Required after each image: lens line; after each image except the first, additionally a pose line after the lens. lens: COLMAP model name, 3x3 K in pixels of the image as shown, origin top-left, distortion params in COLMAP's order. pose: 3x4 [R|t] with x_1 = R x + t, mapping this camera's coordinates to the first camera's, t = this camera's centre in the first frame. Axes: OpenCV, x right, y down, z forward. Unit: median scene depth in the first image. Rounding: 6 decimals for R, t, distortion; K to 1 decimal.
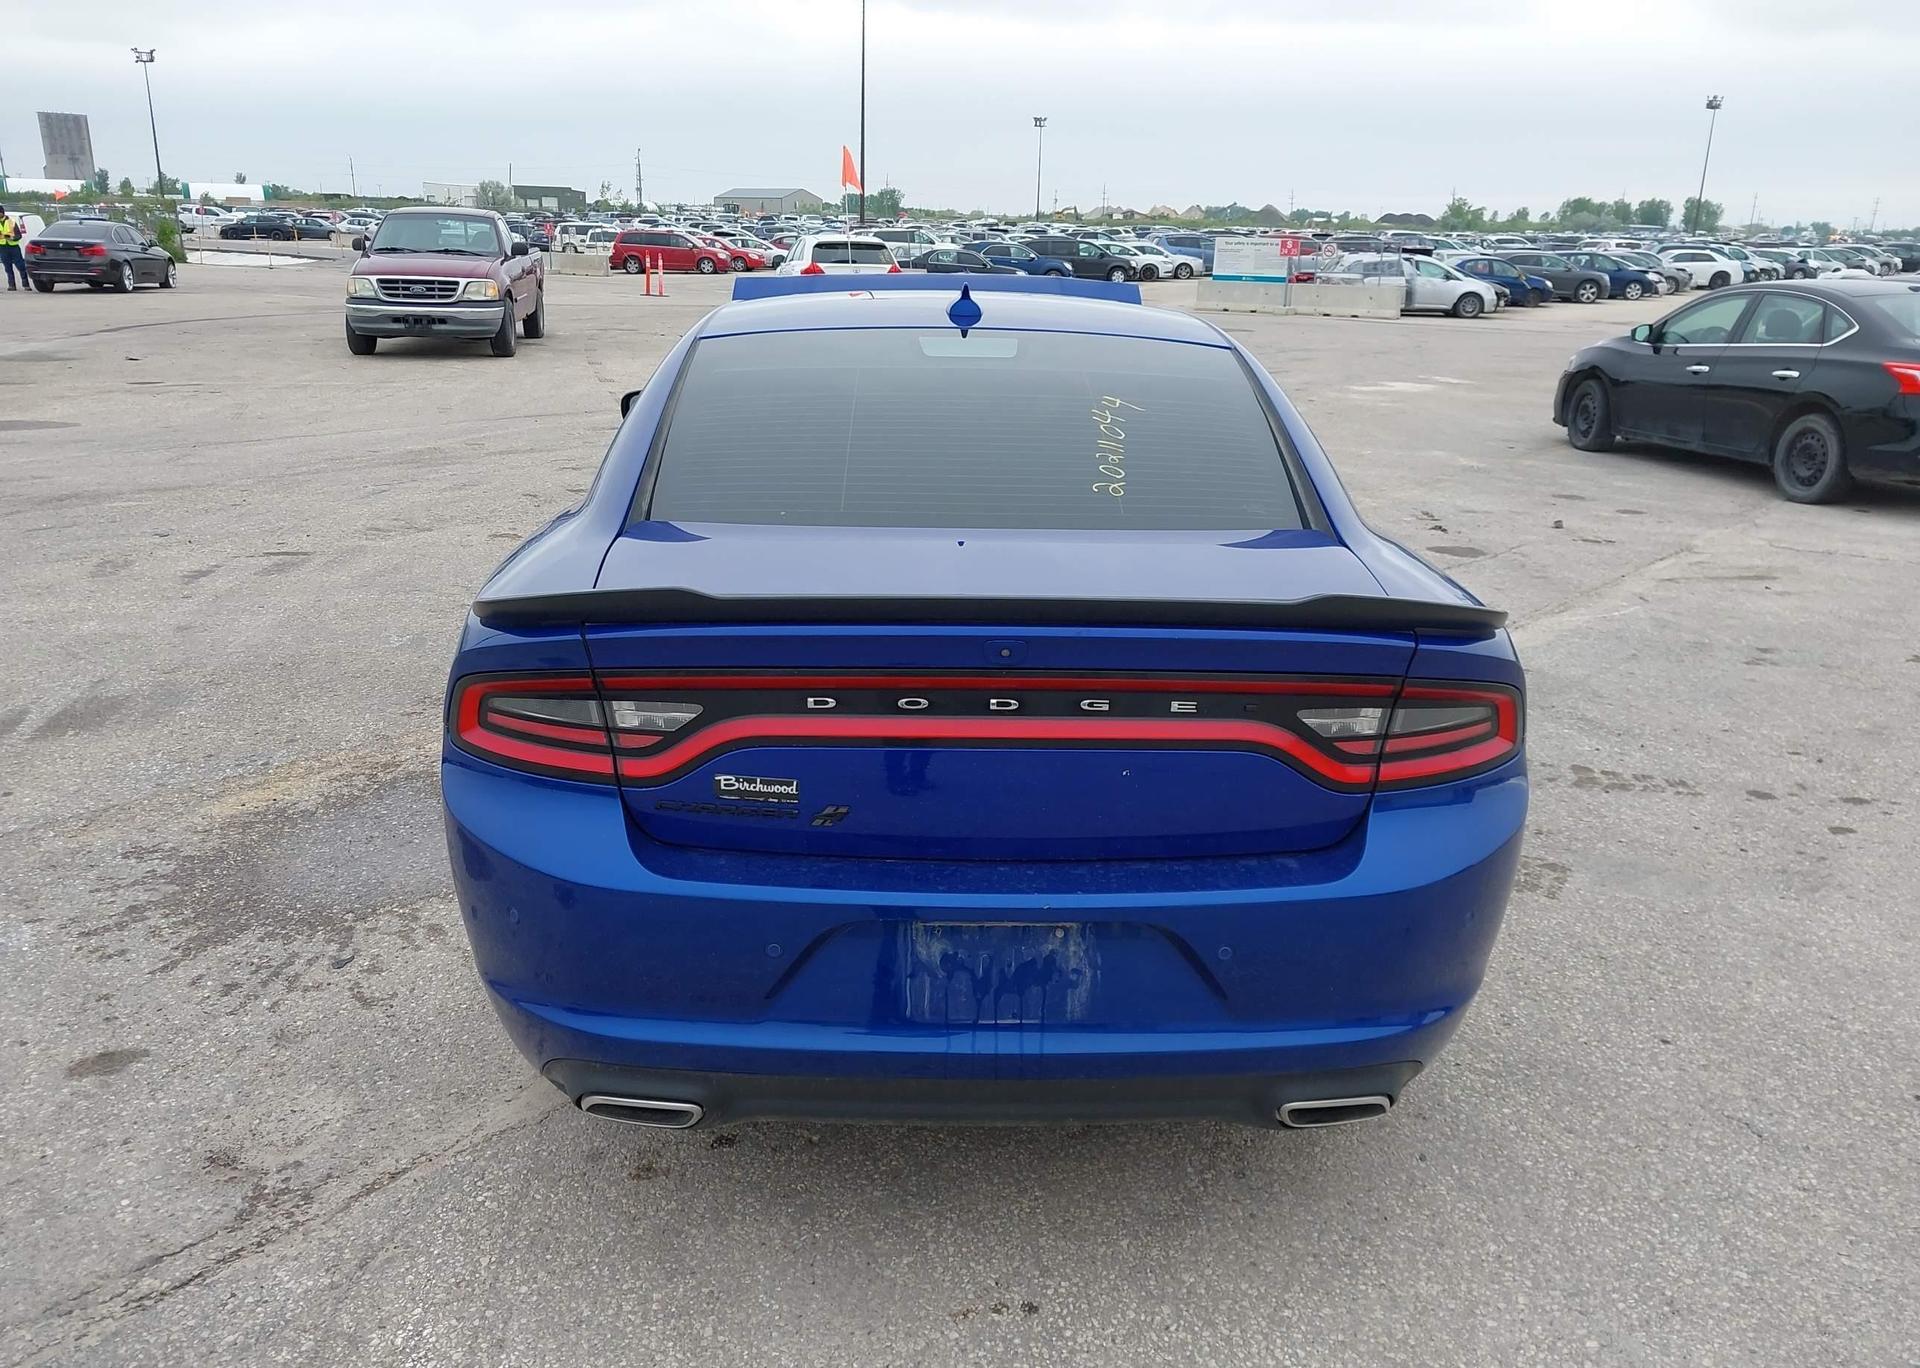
lens RADIAL K [[1516.2, 0, 947.8], [0, 1516.2, 671.2], [0, 0, 1]] dist [0.022010, -0.033434]
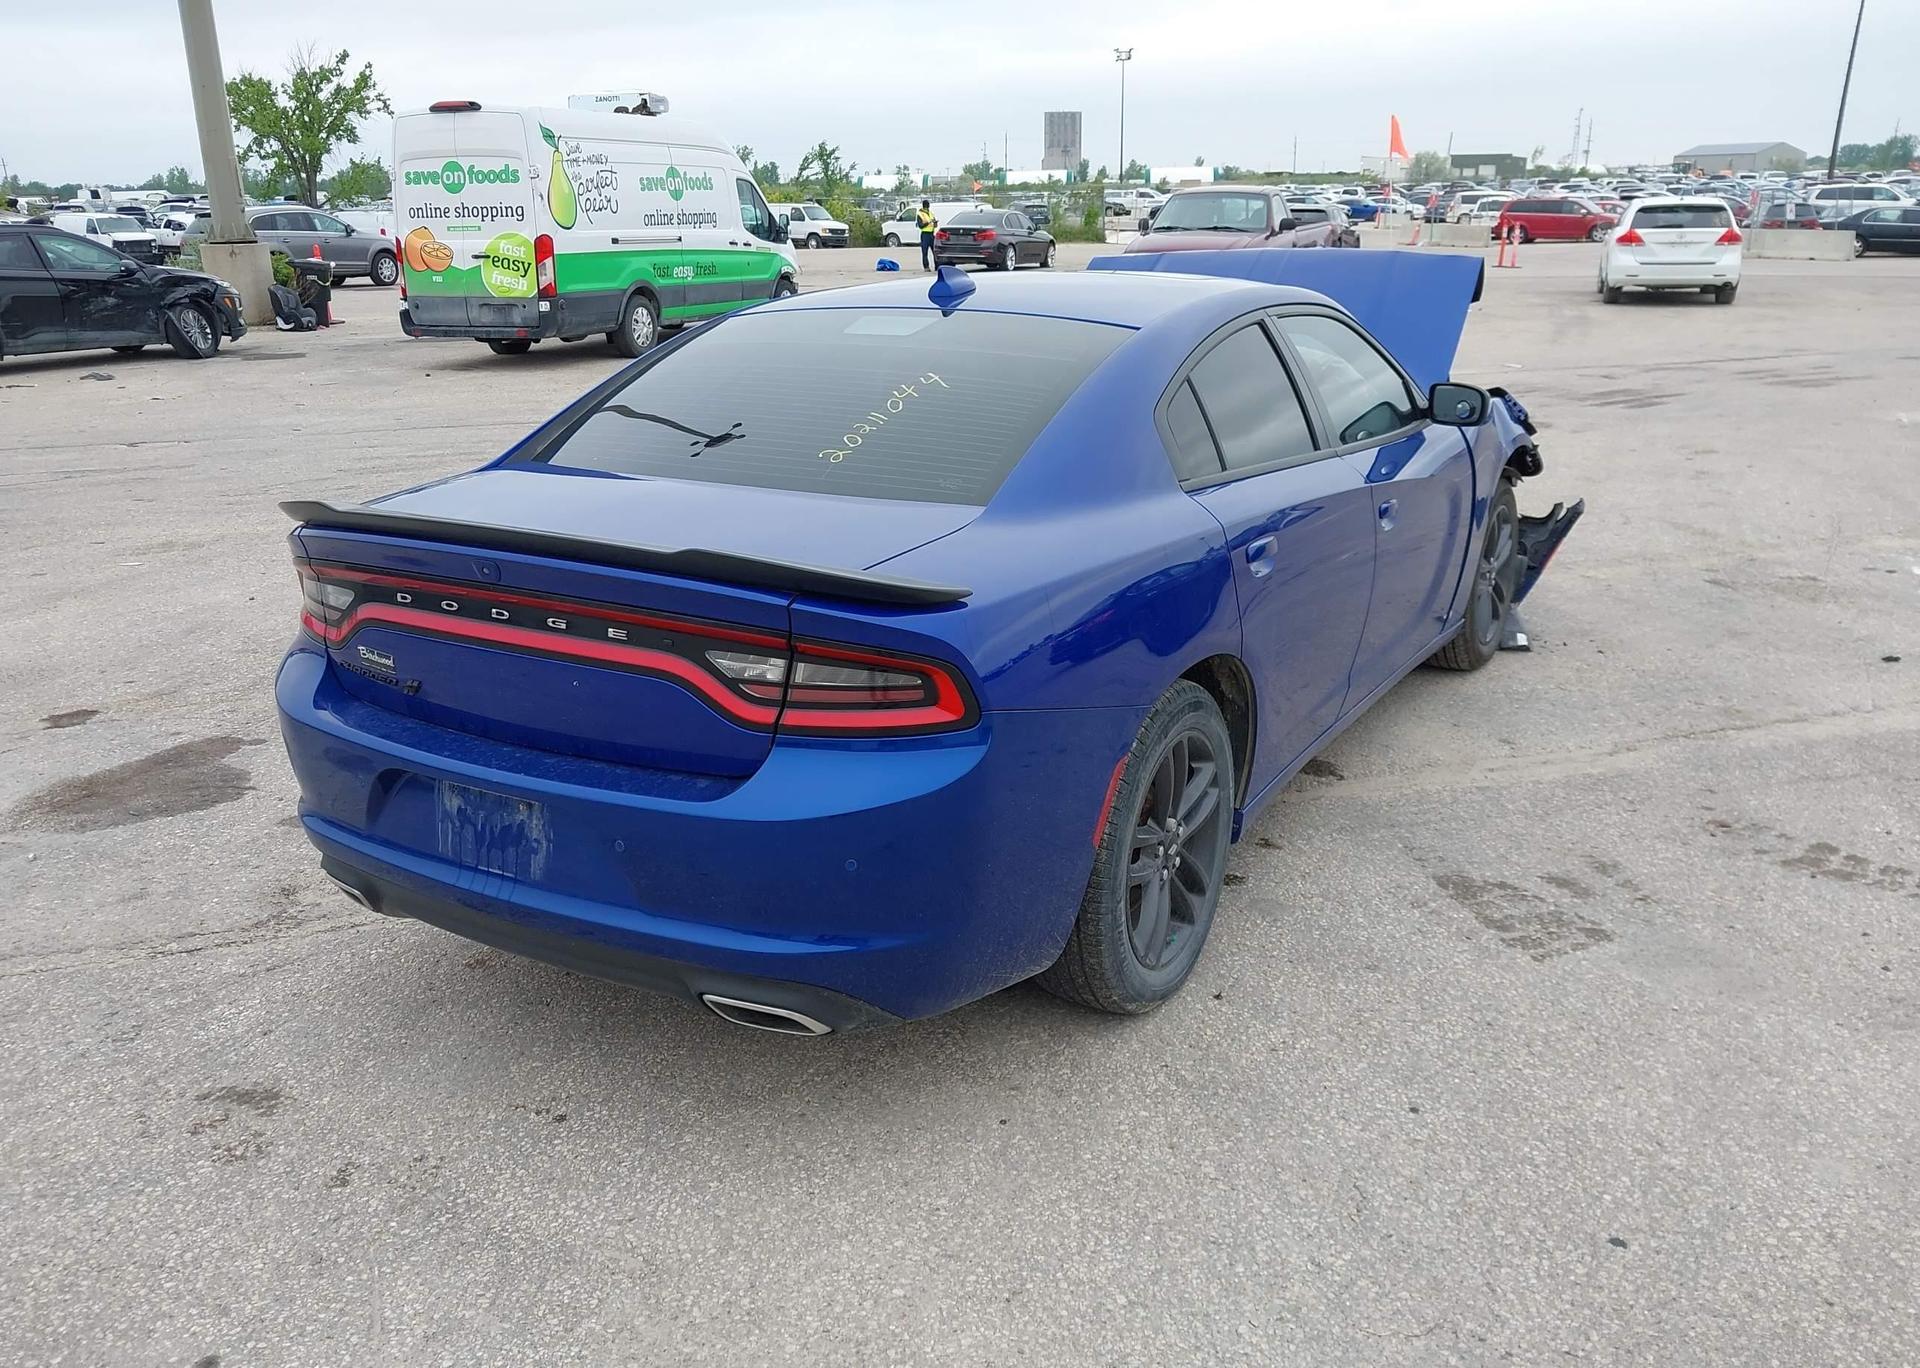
lens RADIAL K [[1516.2, 0, 960.3], [0, 1516.2, 681.1], [0, 0, 1]] dist [0.022010, -0.033434]
pose [[0.843181, 0.128652, -0.522010, 0.447211], [-0.116448, 0.991600, 0.056292, -0.016958], [0.524868, 0.013323, 0.851080, 0.062029]]
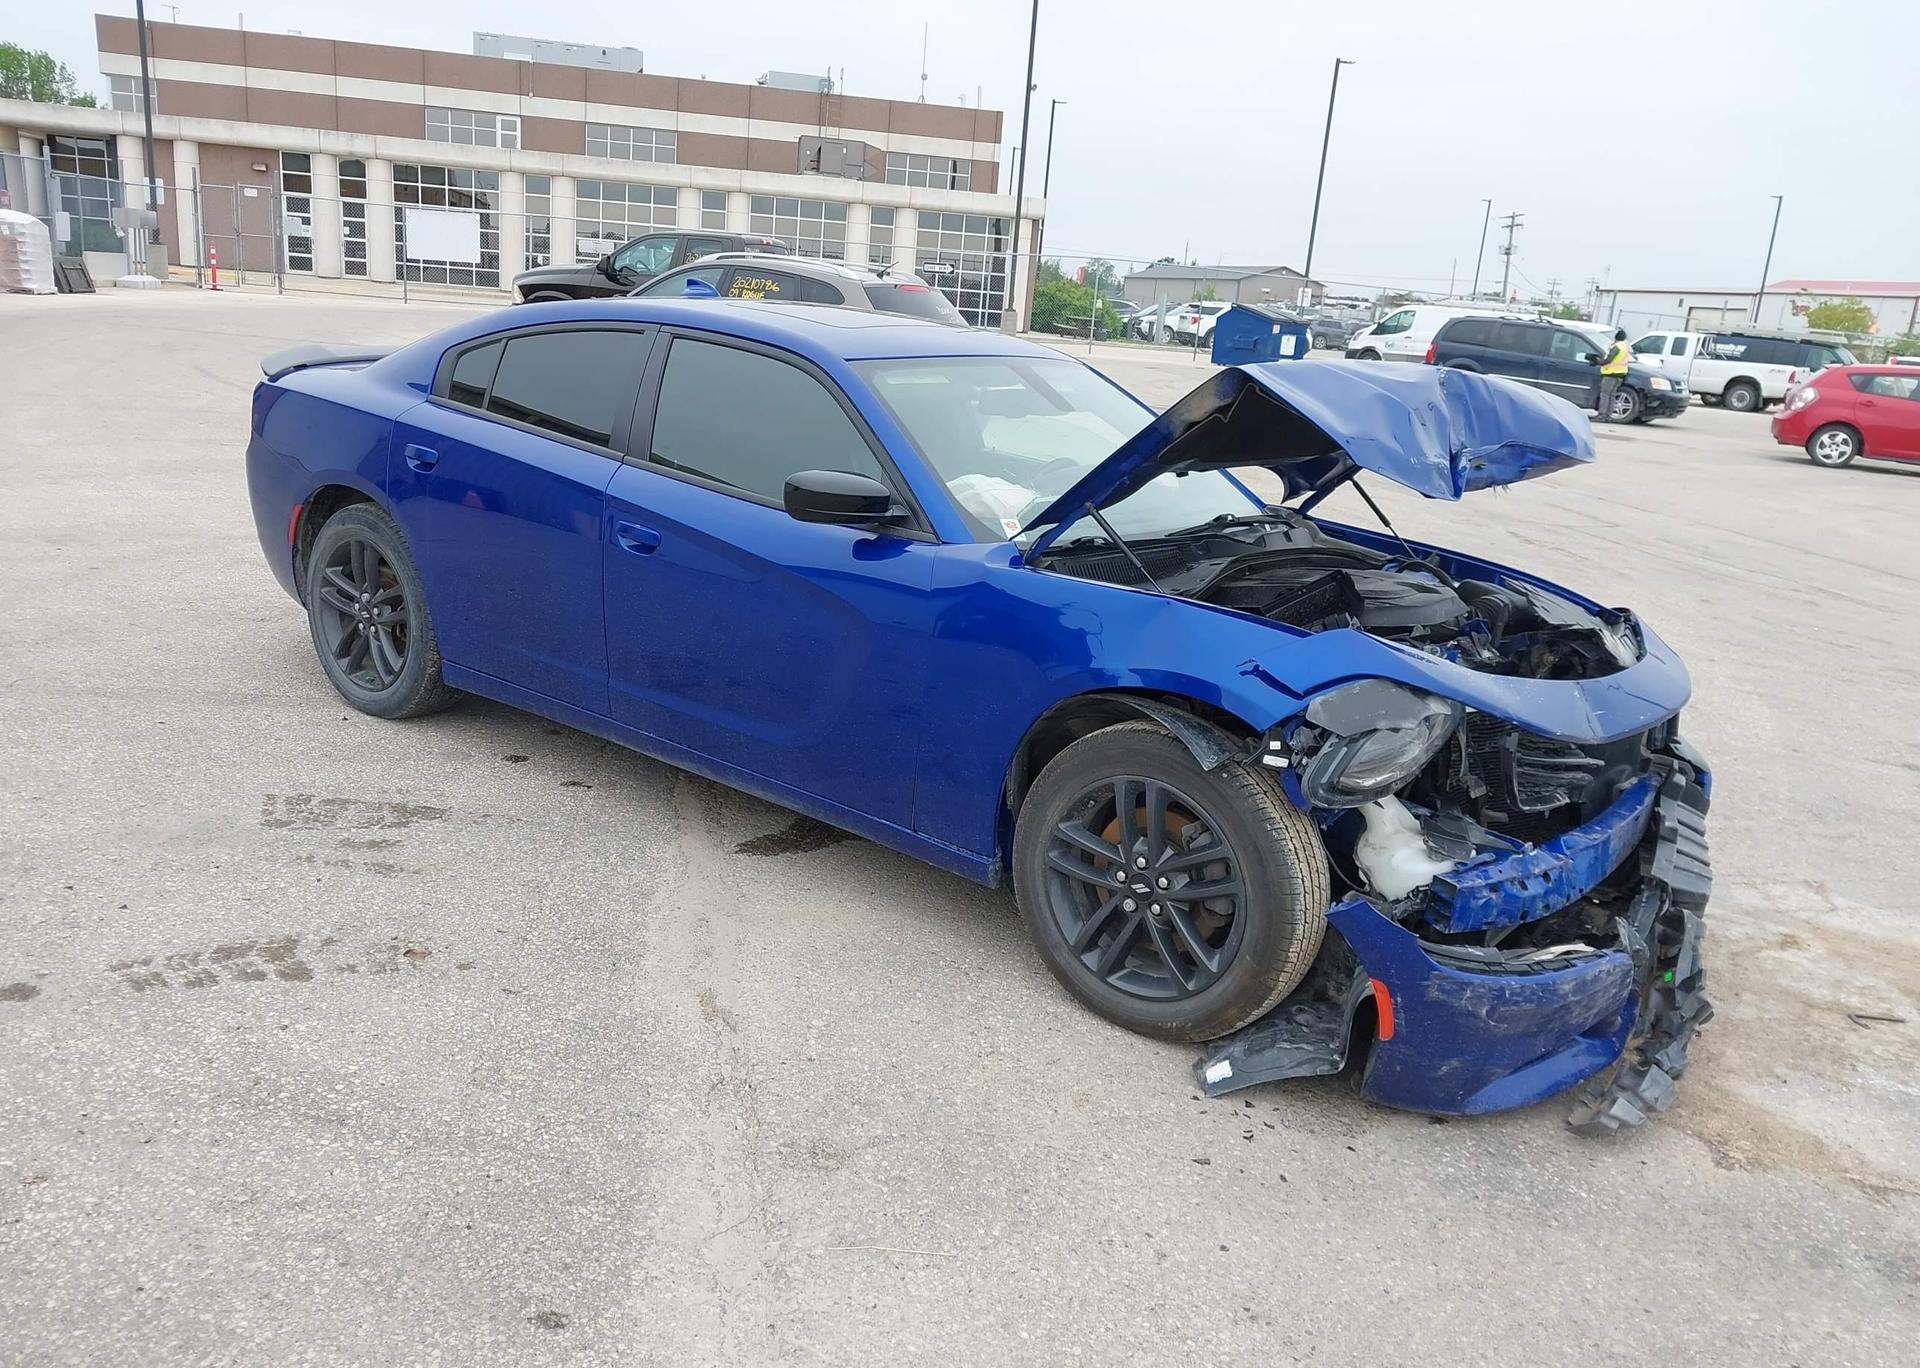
lens RADIAL K [[1516.2, 0, 957.6], [0, 1516.2, 703.5], [0, 0, 1]] dist [0.022010, -0.033434]
pose [[-0.621077, 0.136671, -0.771741, 0.749618], [-0.306960, 0.863596, 0.399972, -0.404728], [0.721137, 0.485308, -0.494407, 1.510515]]
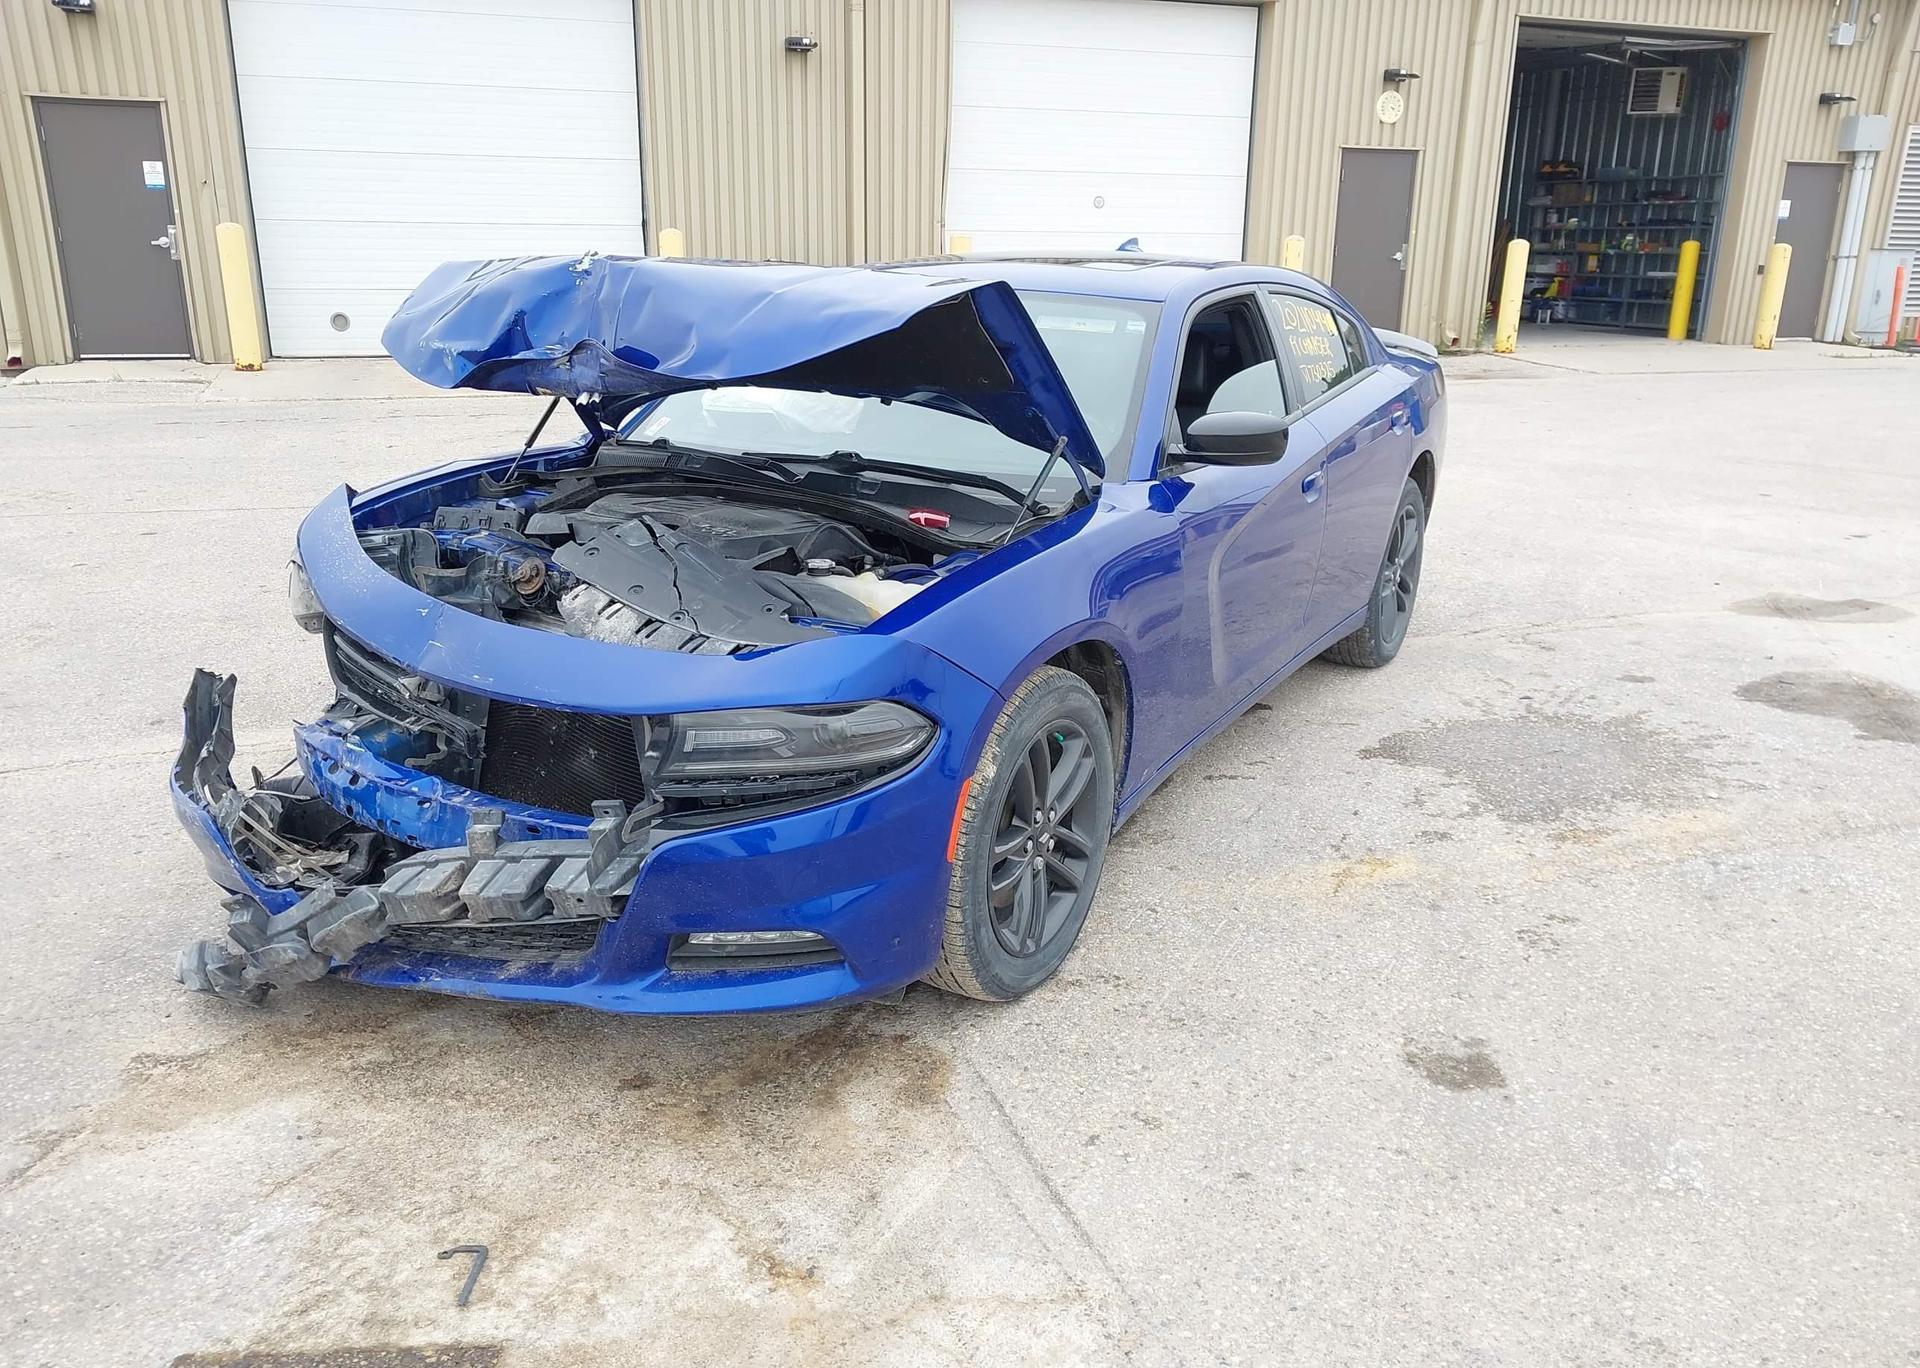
lens RADIAL K [[1516.2, 0, 944.1], [0, 1516.2, 718.4], [0, 0, 1]] dist [0.022010, -0.033434]
pose [[-0.852380, -0.187073, 0.488315, -0.471456], [0.117829, 0.841094, 0.527899, -0.481561], [-0.509474, 0.507508, -0.694889, 1.713849]]
